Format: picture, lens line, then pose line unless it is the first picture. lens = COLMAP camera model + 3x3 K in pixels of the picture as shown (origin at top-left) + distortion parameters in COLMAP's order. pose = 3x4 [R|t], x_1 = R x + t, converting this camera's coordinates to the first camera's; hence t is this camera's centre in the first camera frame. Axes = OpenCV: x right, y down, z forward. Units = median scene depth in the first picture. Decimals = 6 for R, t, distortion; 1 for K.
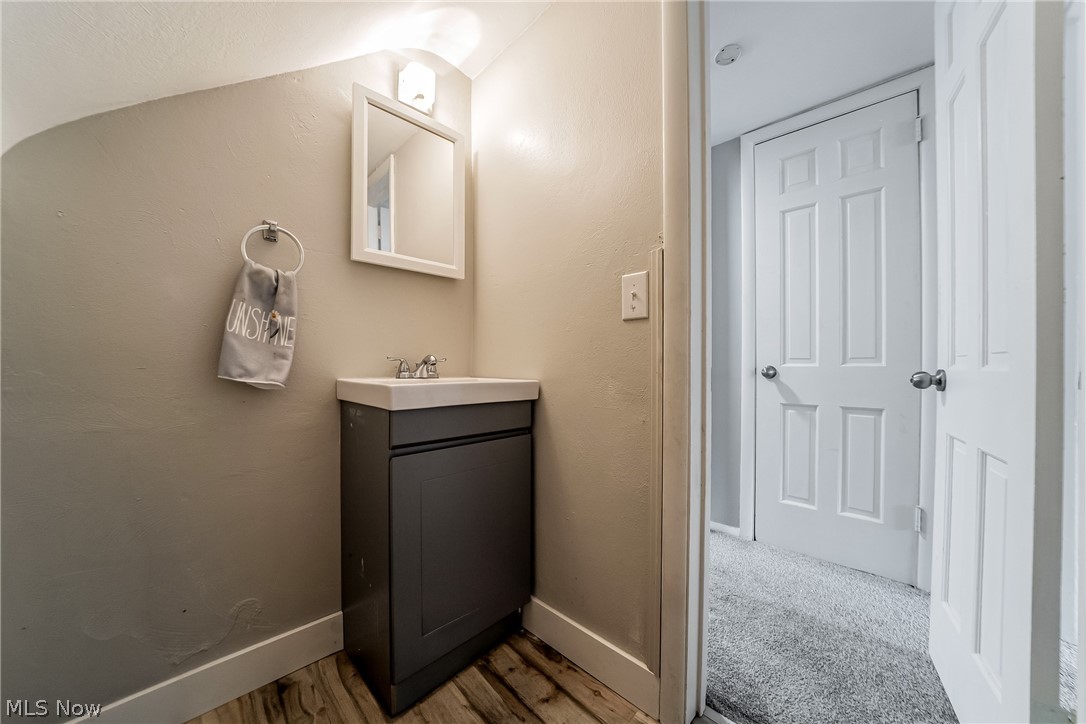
lens RADIAL K [[382.6, 0, 538.3], [0, 382.6, 365.1], [0, 0, 1]] dist [-0.017150, 0.002553]
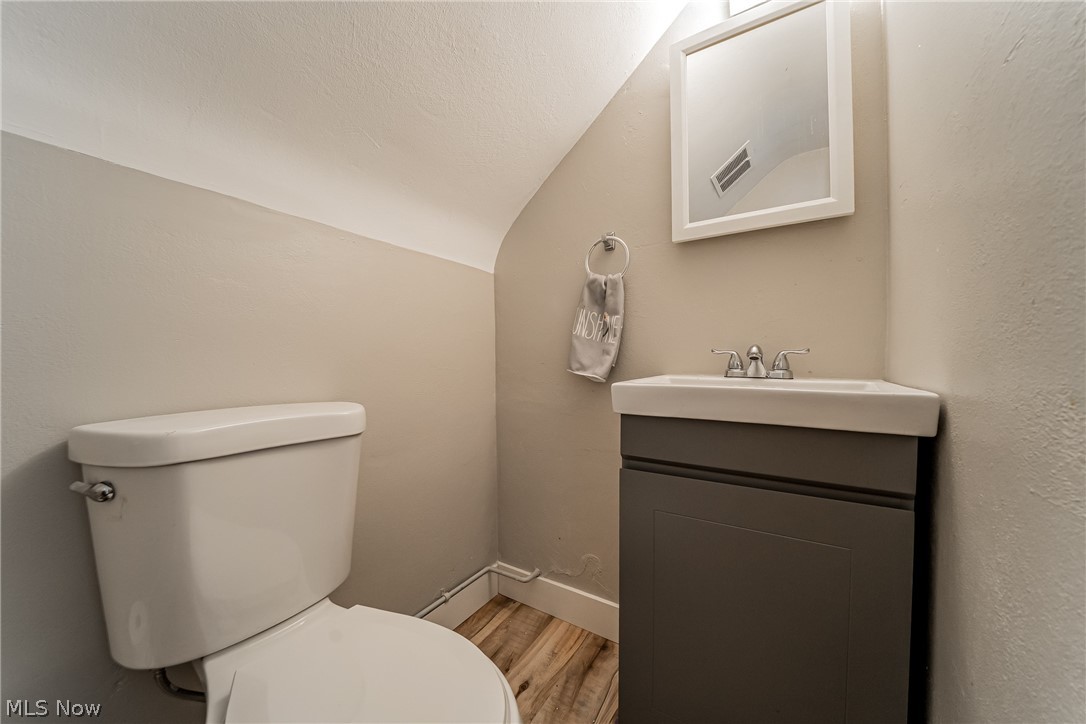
lens RADIAL K [[382.6, 0, 541.2], [0, 382.6, 363.3], [0, 0, 1]] dist [-0.017150, 0.002553]
pose [[0.227192, 0.004181, -0.973841, 0.368866], [0.007194, 0.999956, 0.005971, -0.000038], [0.973824, -0.008362, 0.227152, 0.560695]]
